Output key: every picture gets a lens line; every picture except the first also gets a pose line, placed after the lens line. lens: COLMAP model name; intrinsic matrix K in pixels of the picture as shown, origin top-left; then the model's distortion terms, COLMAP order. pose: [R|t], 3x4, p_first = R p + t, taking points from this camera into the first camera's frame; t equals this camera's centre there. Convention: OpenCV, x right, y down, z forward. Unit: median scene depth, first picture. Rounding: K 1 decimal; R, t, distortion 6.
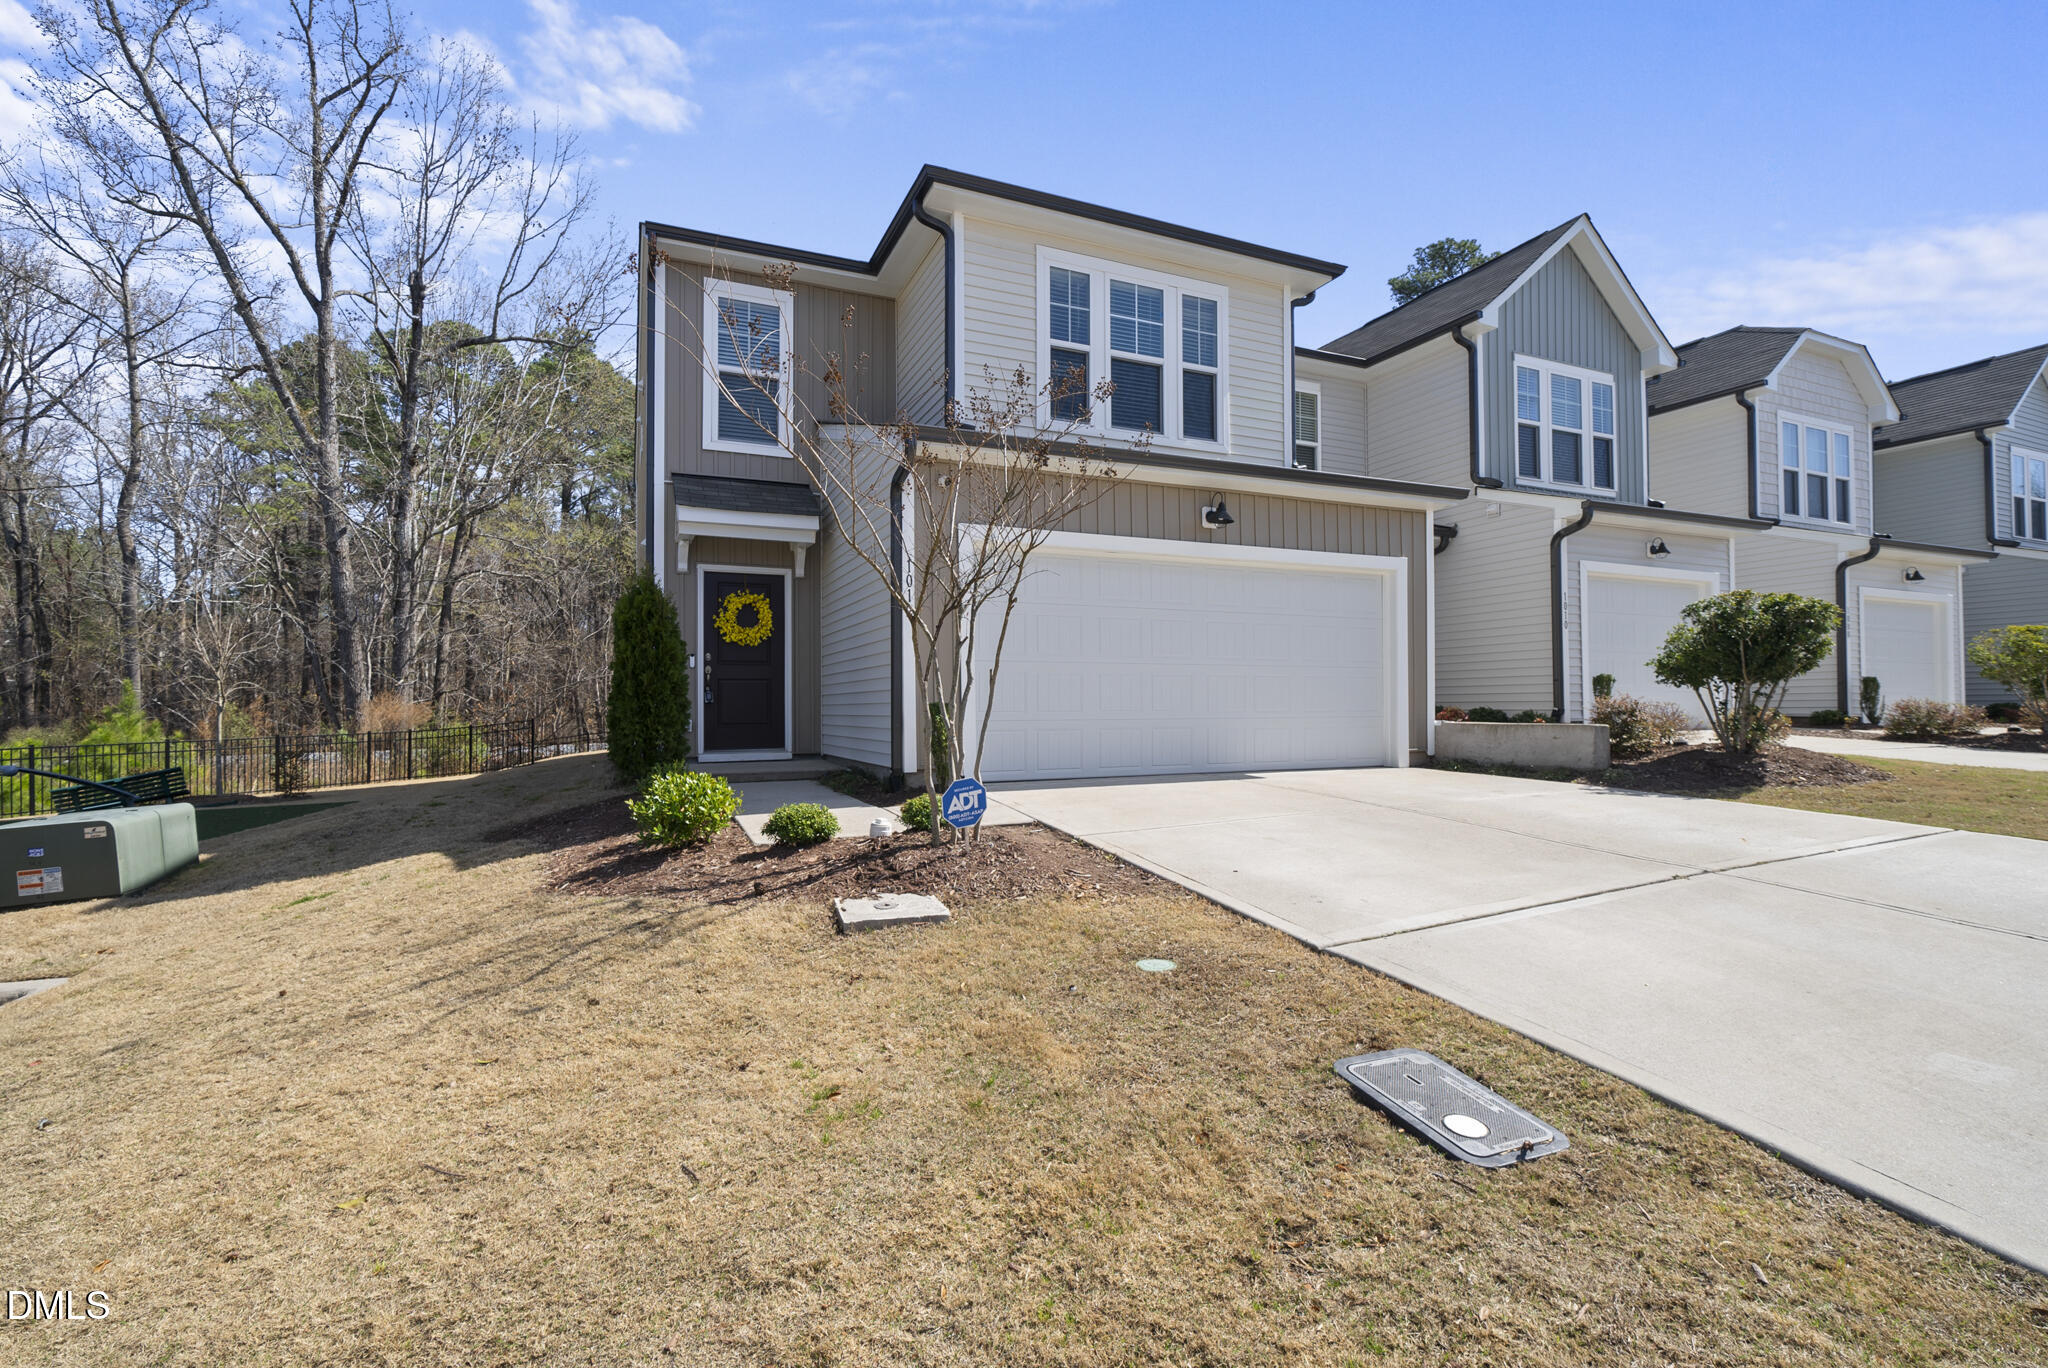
lens RADIAL K [[881.3, 0, 1016.9], [0, 881.3, 681.5], [0, 0, 1]] dist [-0.000403, 0.000155]
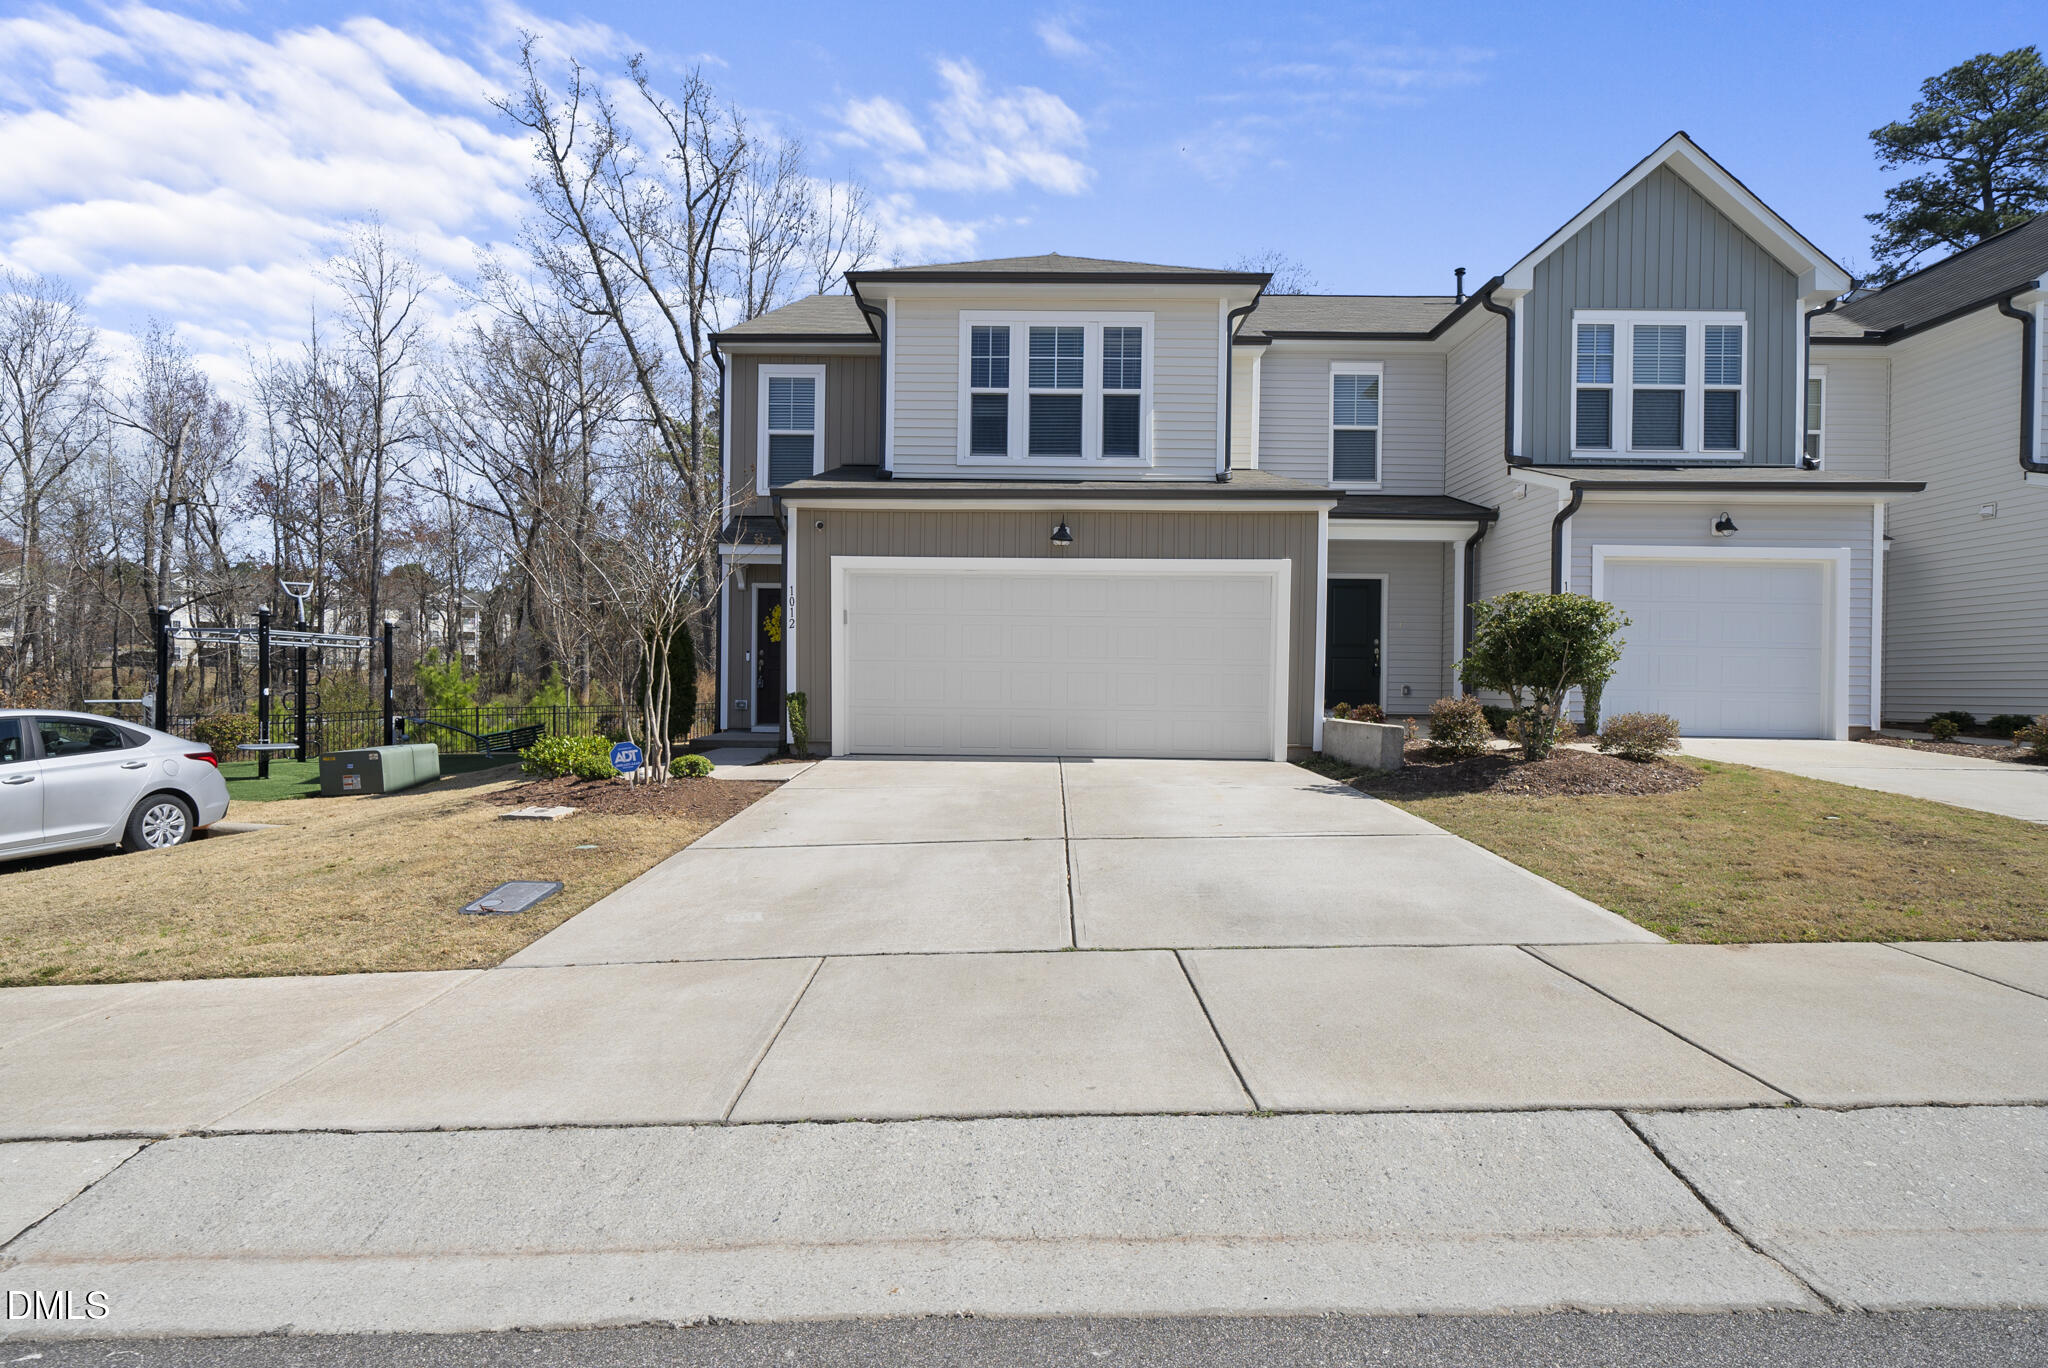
lens RADIAL K [[930.2, 0, 1037.5], [0, 930.2, 682.5], [0, 0, 1]] dist [-0.000553, 0.000164]
pose [[0.917724, 0.014928, -0.396938, 0.578915], [-0.005426, 0.999671, 0.025050, -0.020643], [0.397182, -0.020836, 0.917503, -0.116664]]
